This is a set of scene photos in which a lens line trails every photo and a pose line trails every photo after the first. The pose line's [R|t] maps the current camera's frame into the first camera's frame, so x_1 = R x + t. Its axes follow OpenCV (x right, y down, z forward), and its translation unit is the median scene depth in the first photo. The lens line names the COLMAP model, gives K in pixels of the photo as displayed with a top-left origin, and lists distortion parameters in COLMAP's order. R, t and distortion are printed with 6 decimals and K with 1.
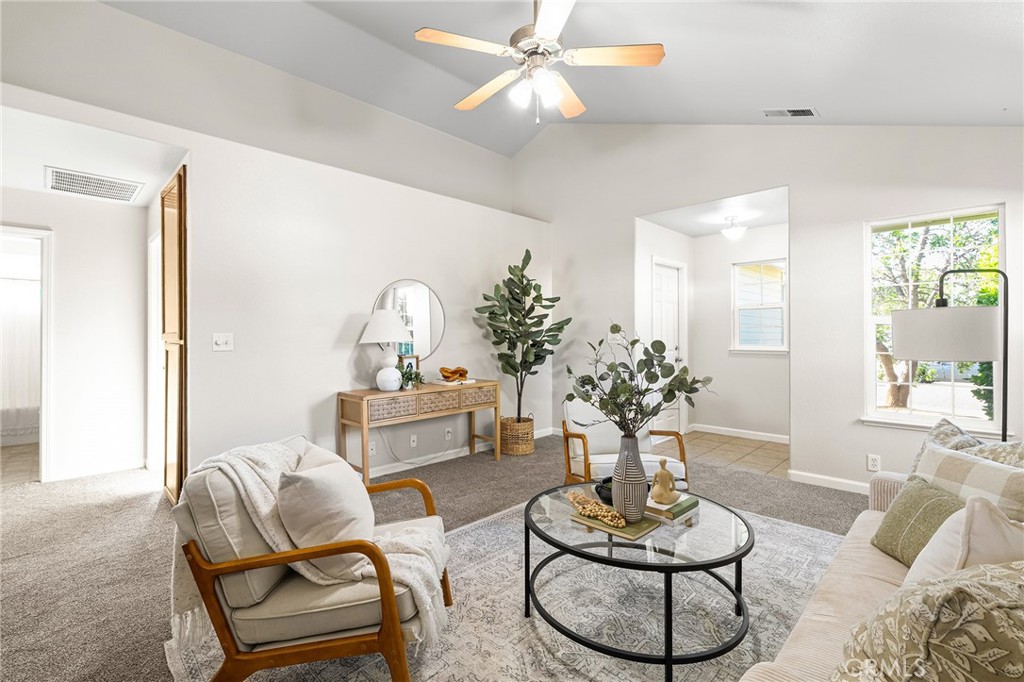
lens RADIAL K [[459.9, 0, 513.2], [0, 459.9, 332.2], [0, 0, 1]] dist [0.000167, 0.000226]
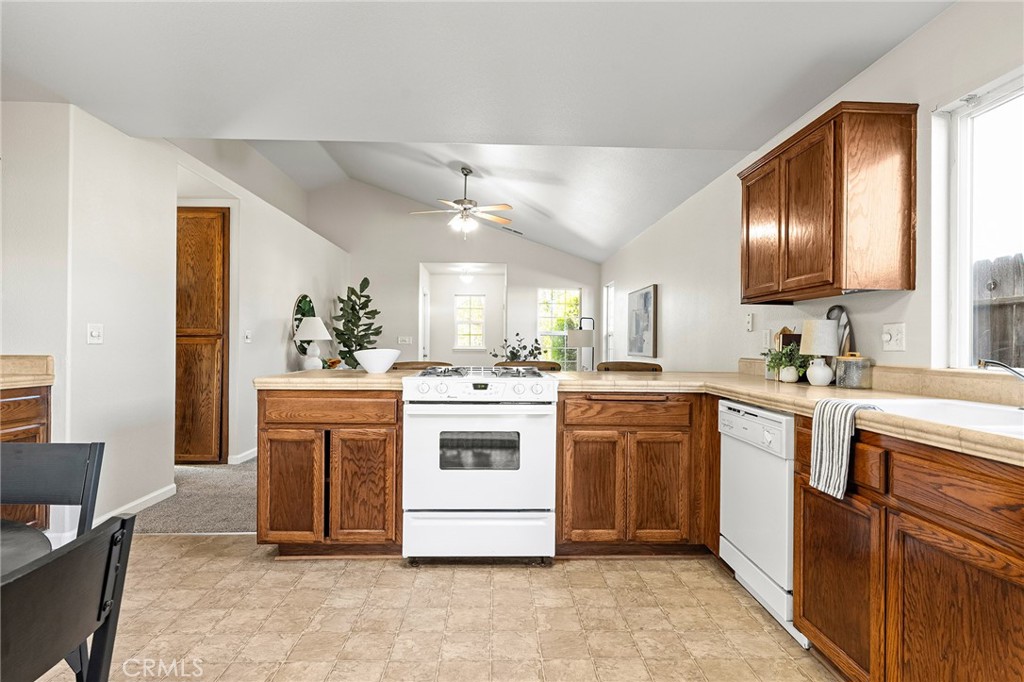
lens RADIAL K [[526.4, 0, 512.0], [0, 526.4, 341.0], [0, 0, 1]] dist [-0.001250, 0.000117]
pose [[0.687659, 0.011934, 0.725936, -0.831515], [-0.014999, 0.999885, -0.002230, 0.014889], [-0.725879, -0.009355, 0.687759, -0.462828]]
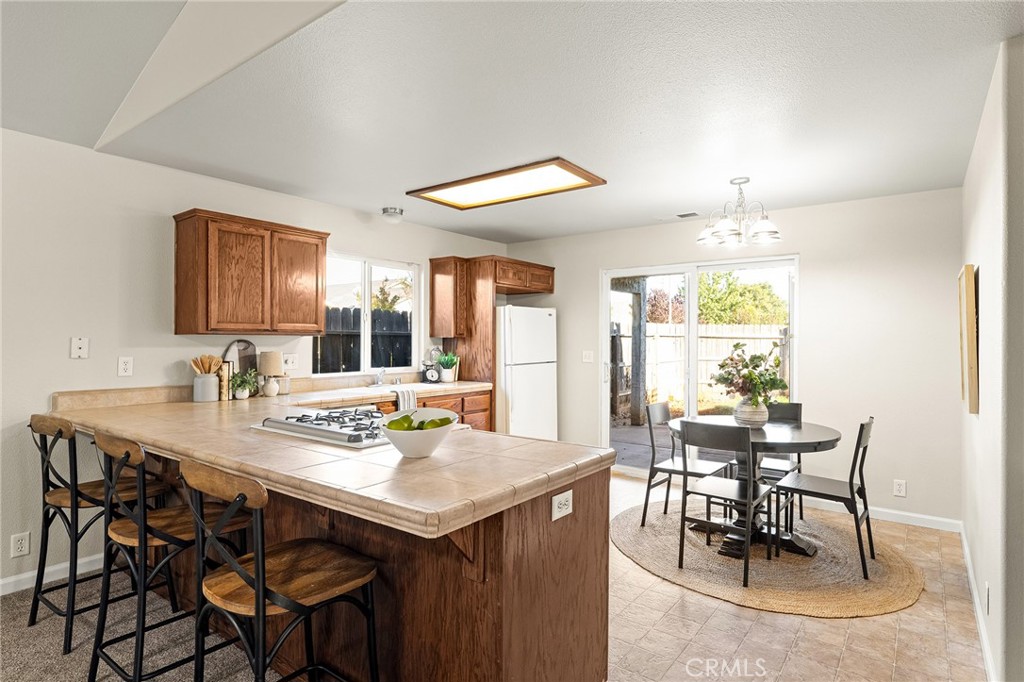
lens RADIAL K [[558.7, 0, 512.0], [0, 558.7, 341.0], [0, 0, 1]] dist [0.015461, 0.000032]
pose [[-0.991319, -0.002769, -0.131449, -0.473999], [-0.002561, 0.999995, -0.001750, -0.027651], [0.131454, -0.001398, -0.991321, 0.556635]]
